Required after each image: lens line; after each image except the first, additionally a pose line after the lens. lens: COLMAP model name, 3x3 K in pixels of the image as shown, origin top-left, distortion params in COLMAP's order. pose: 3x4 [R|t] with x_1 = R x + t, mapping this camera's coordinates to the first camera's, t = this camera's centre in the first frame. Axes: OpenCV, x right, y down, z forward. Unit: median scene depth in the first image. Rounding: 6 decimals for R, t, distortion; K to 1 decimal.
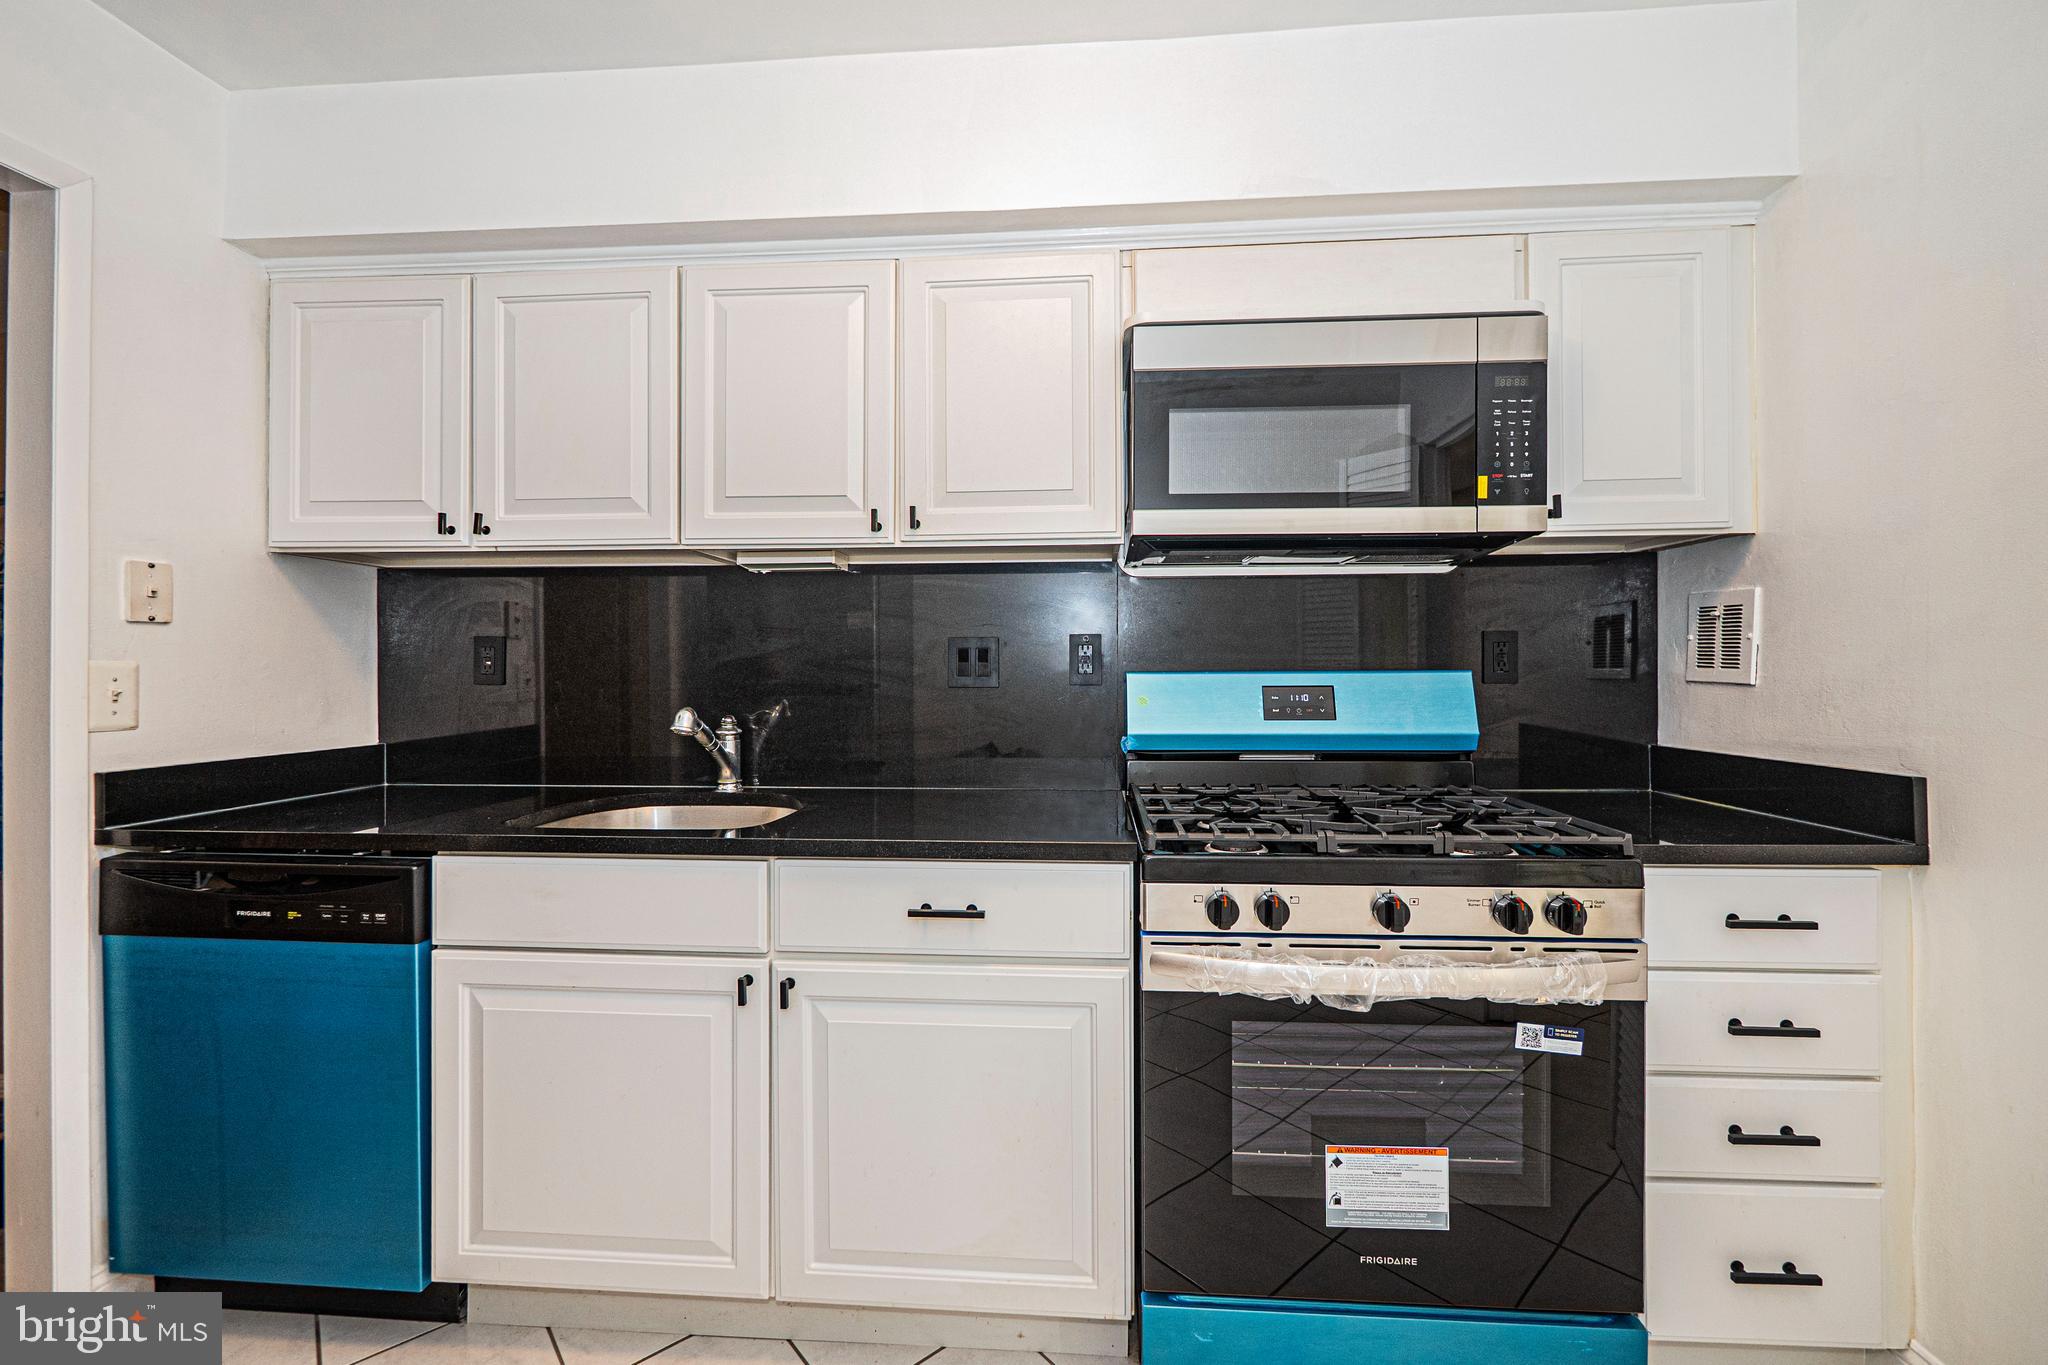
lens RADIAL K [[860.5, 0, 1024.8], [0, 860.5, 671.8], [0, 0, 1]] dist [-0.007211, 0.001500]
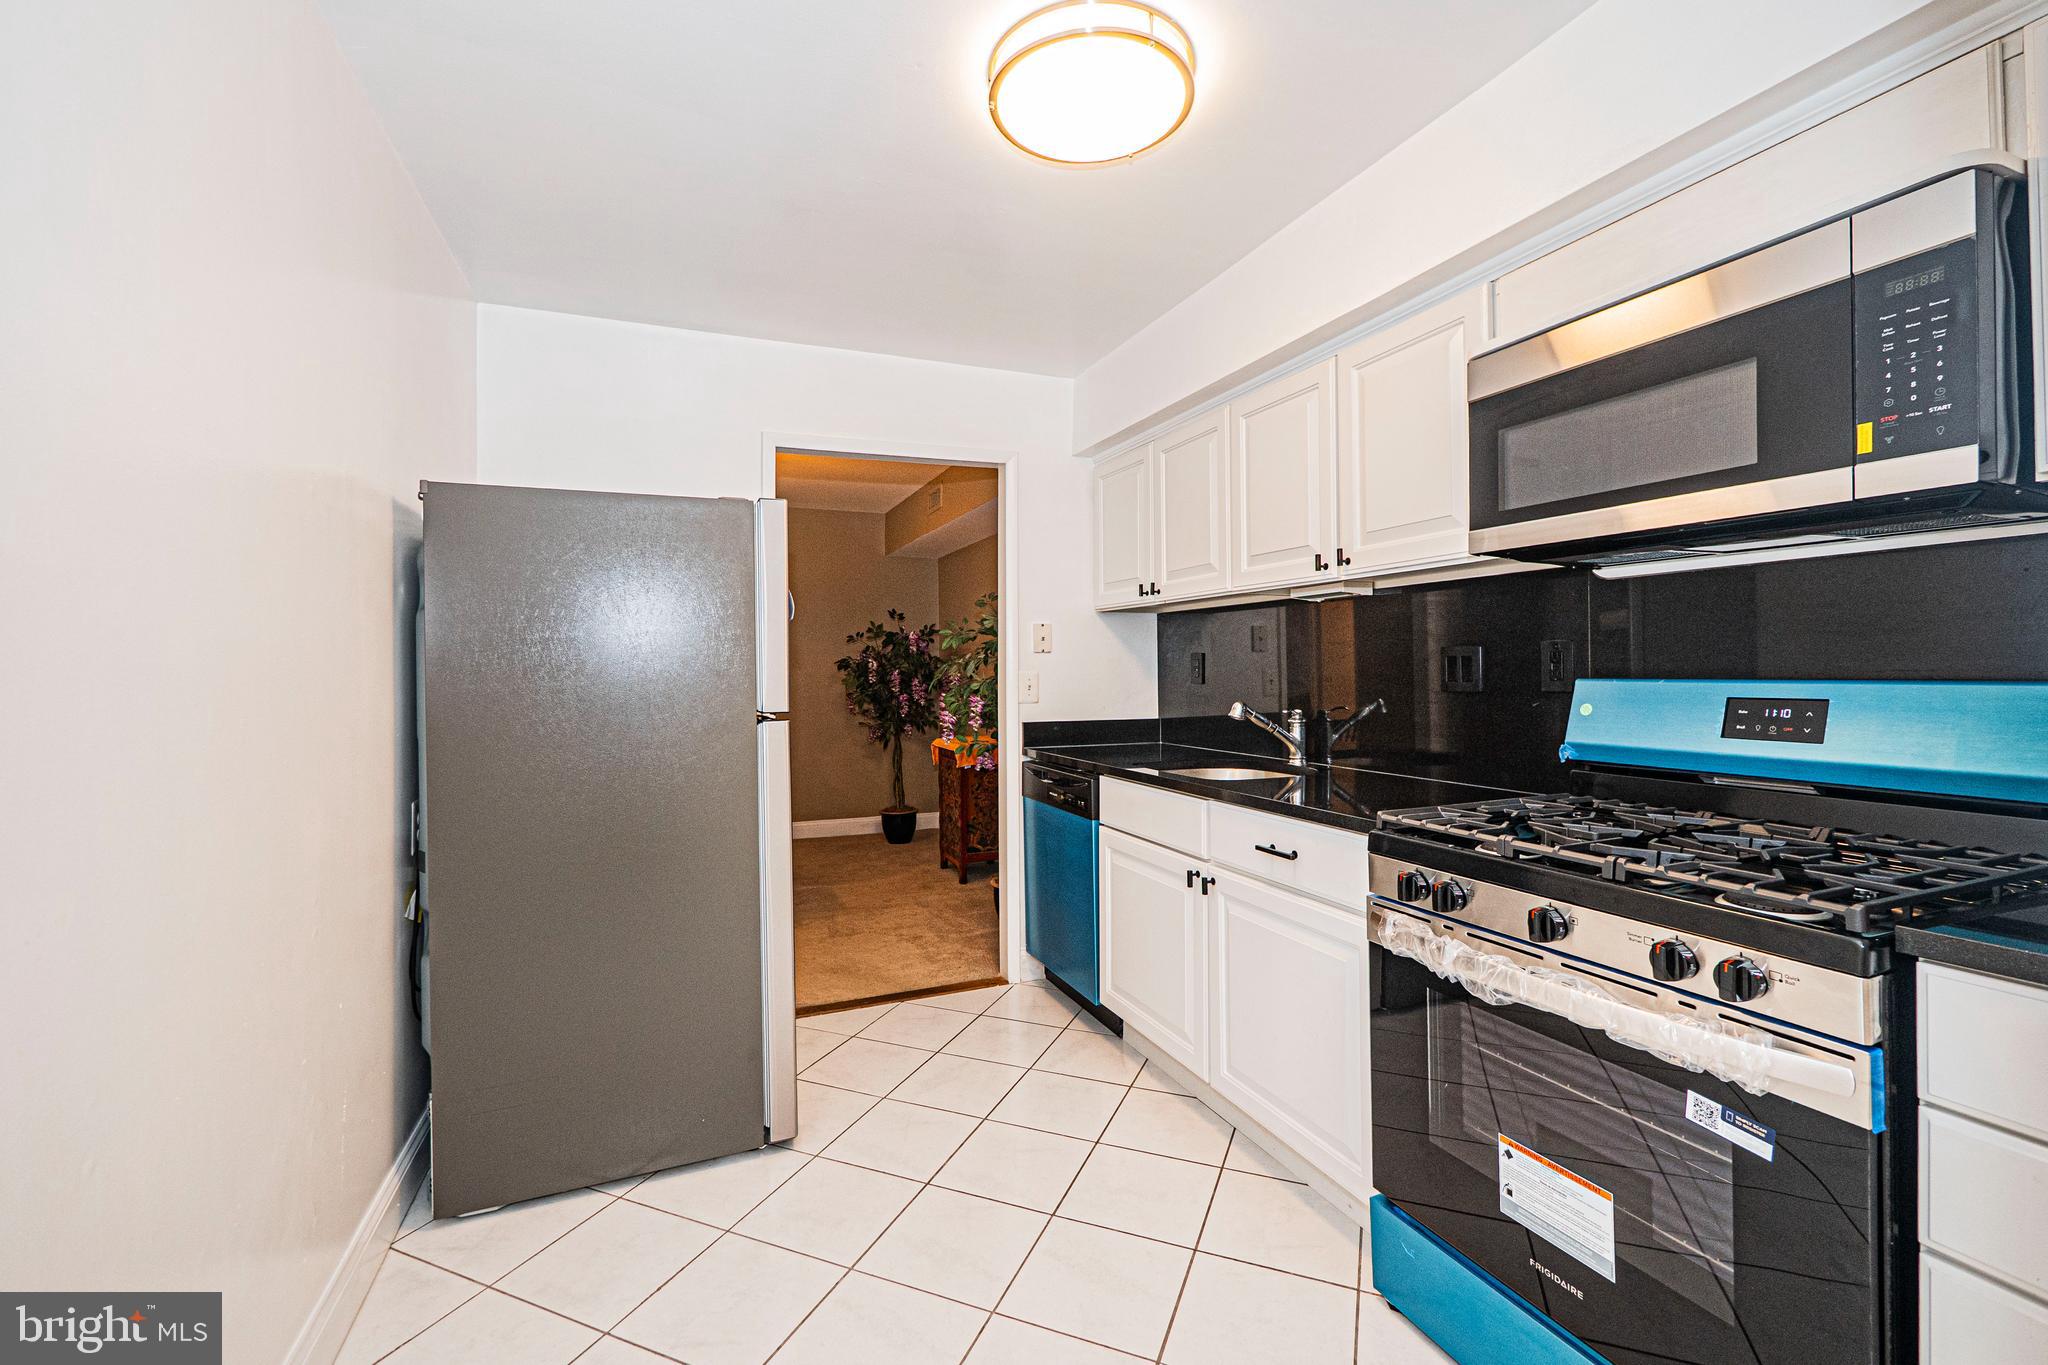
lens RADIAL K [[860.5, 0, 1033.3], [0, 860.5, 676.6], [0, 0, 1]] dist [-0.007211, 0.001500]
pose [[0.459245, 0.005681, -0.888291, 0.866760], [0.001482, 0.999973, 0.007162, -0.013505], [0.888308, -0.004606, 0.459224, 0.011360]]
